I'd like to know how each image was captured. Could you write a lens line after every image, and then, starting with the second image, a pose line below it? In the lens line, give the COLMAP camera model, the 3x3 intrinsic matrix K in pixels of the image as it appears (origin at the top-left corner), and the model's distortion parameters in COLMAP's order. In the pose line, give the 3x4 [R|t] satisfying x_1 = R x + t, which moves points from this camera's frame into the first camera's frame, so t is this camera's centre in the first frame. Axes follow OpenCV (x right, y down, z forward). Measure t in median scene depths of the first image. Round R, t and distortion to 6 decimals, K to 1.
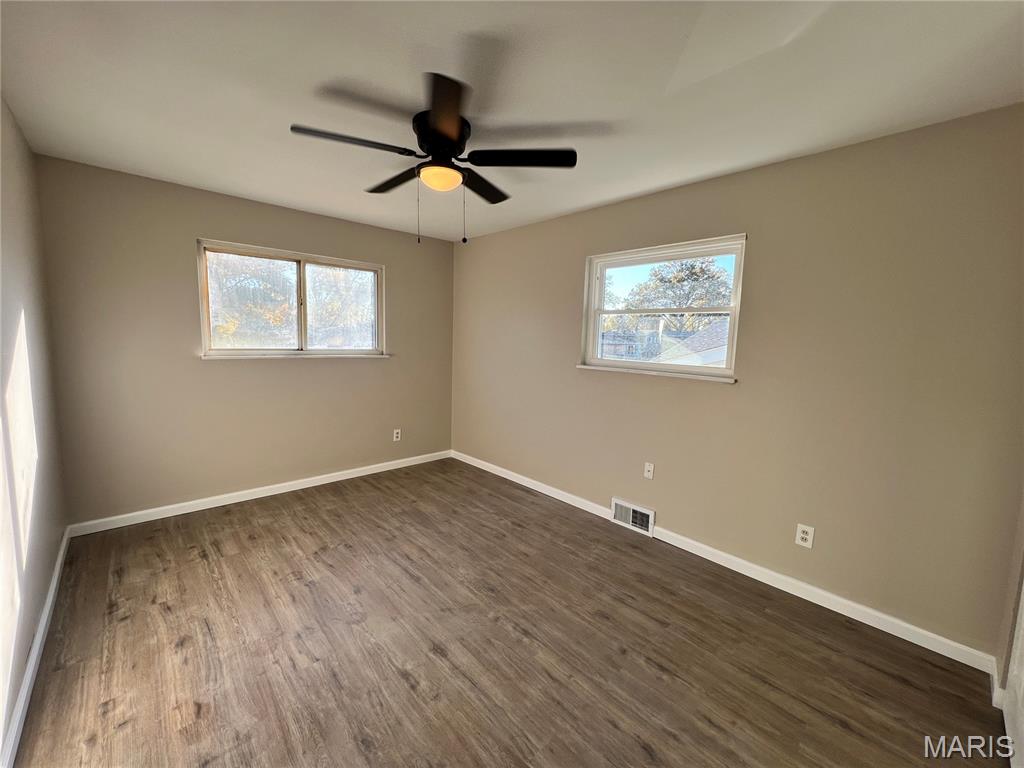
lens RADIAL K [[408.3, 0, 515.2], [0, 408.3, 380.0], [0, 0, 1]] dist [-0.001957, 0.000179]
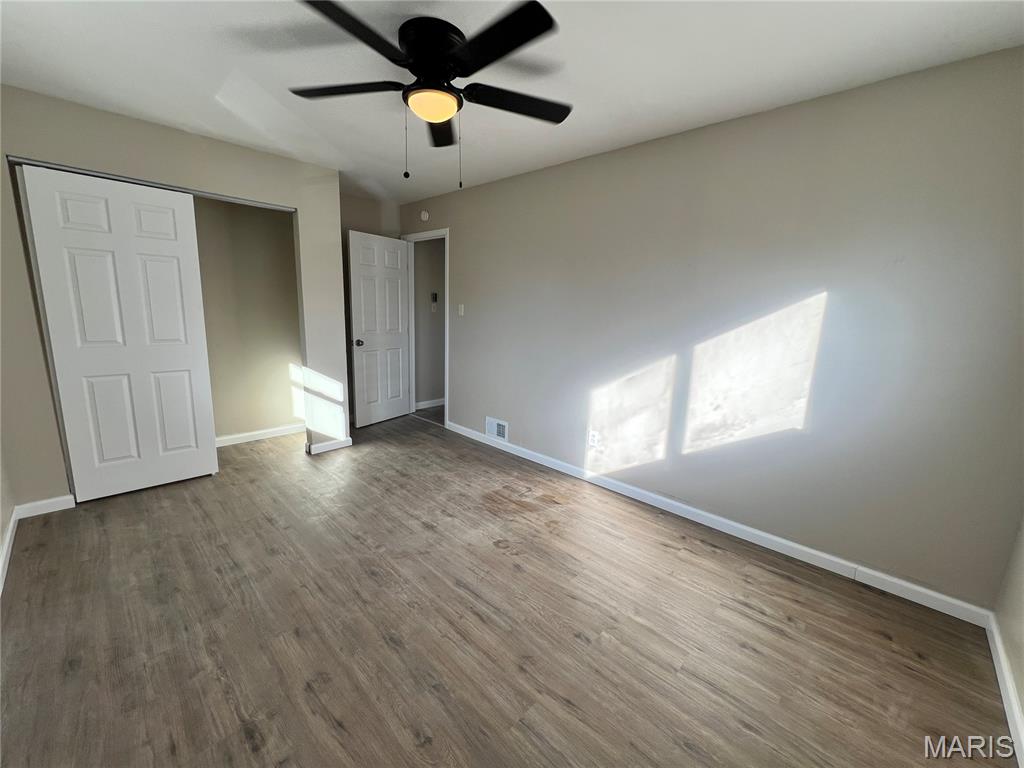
lens RADIAL K [[408.3, 0, 513.8], [0, 408.3, 381.9], [0, 0, 1]] dist [-0.001957, 0.000179]
pose [[-0.996612, -0.051675, -0.063980, -0.278763], [-0.068120, 0.954563, 0.290119, -0.168507], [0.046081, 0.293494, -0.954850, 1.699707]]
